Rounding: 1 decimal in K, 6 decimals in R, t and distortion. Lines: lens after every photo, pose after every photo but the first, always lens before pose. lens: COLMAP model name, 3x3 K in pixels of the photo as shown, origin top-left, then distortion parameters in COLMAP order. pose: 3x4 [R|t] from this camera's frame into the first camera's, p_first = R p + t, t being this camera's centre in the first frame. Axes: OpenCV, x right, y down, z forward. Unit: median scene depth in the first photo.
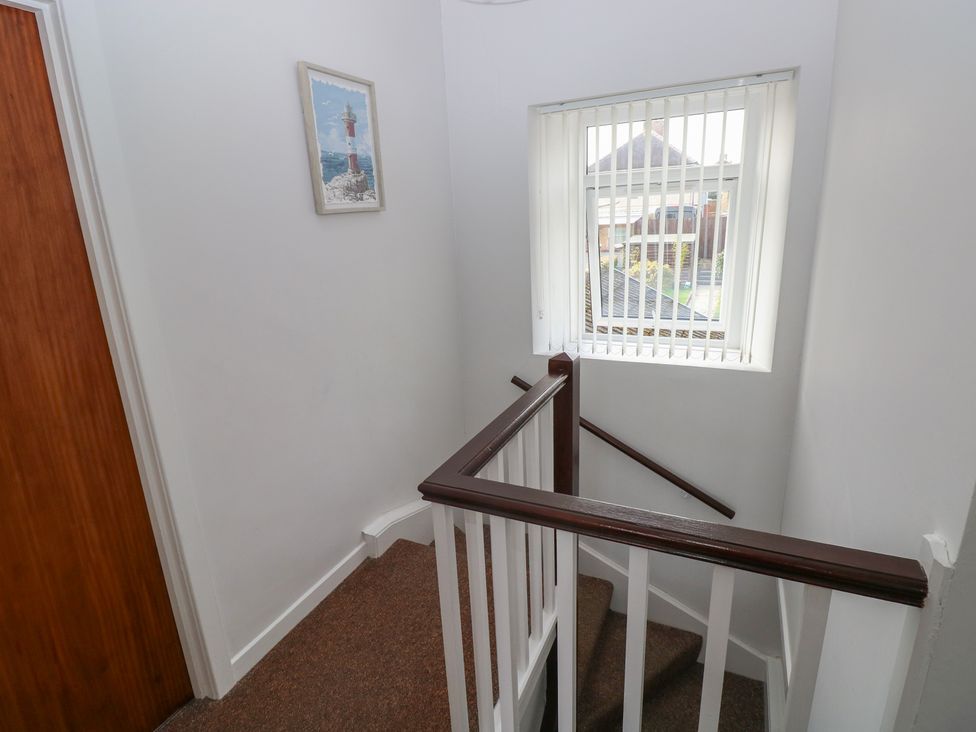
lens RADIAL K [[518.7, 0, 488.1], [0, 518.7, 363.7], [0, 0, 1]] dist [-0.014579, -0.000628]
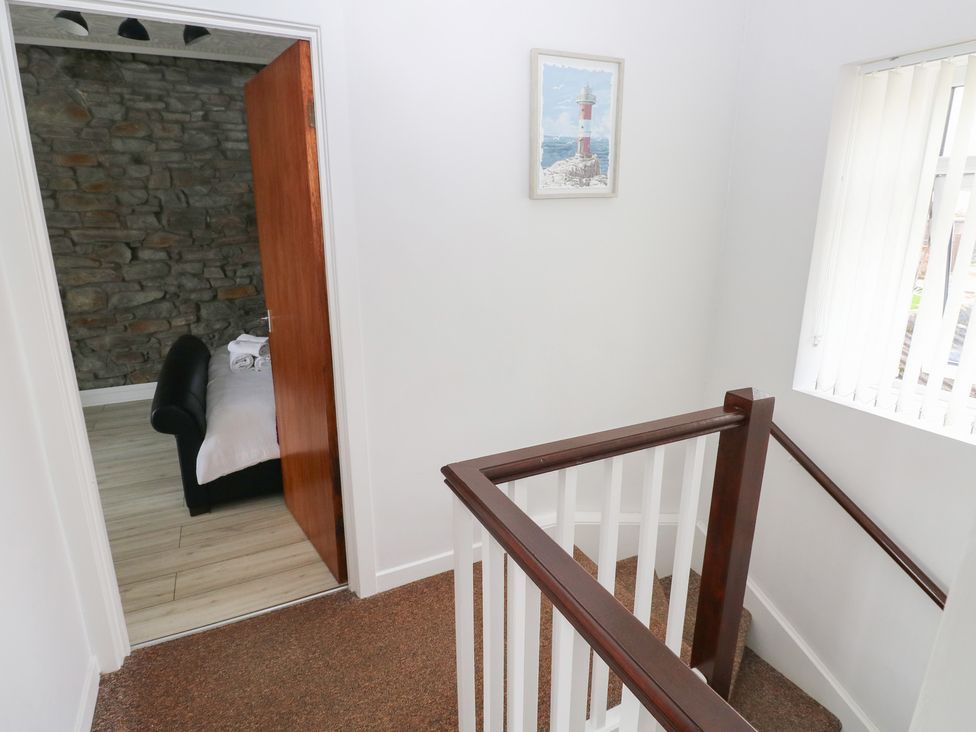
lens RADIAL K [[552.7, 0, 486.7], [0, 552.7, 365.0], [0, 0, 1]] dist [-0.000809, -0.011617]
pose [[0.778422, 0.210911, -0.591249, 0.296586], [-0.203094, 0.975827, 0.080710, -0.037286], [0.593980, 0.057253, 0.802440, 0.087728]]
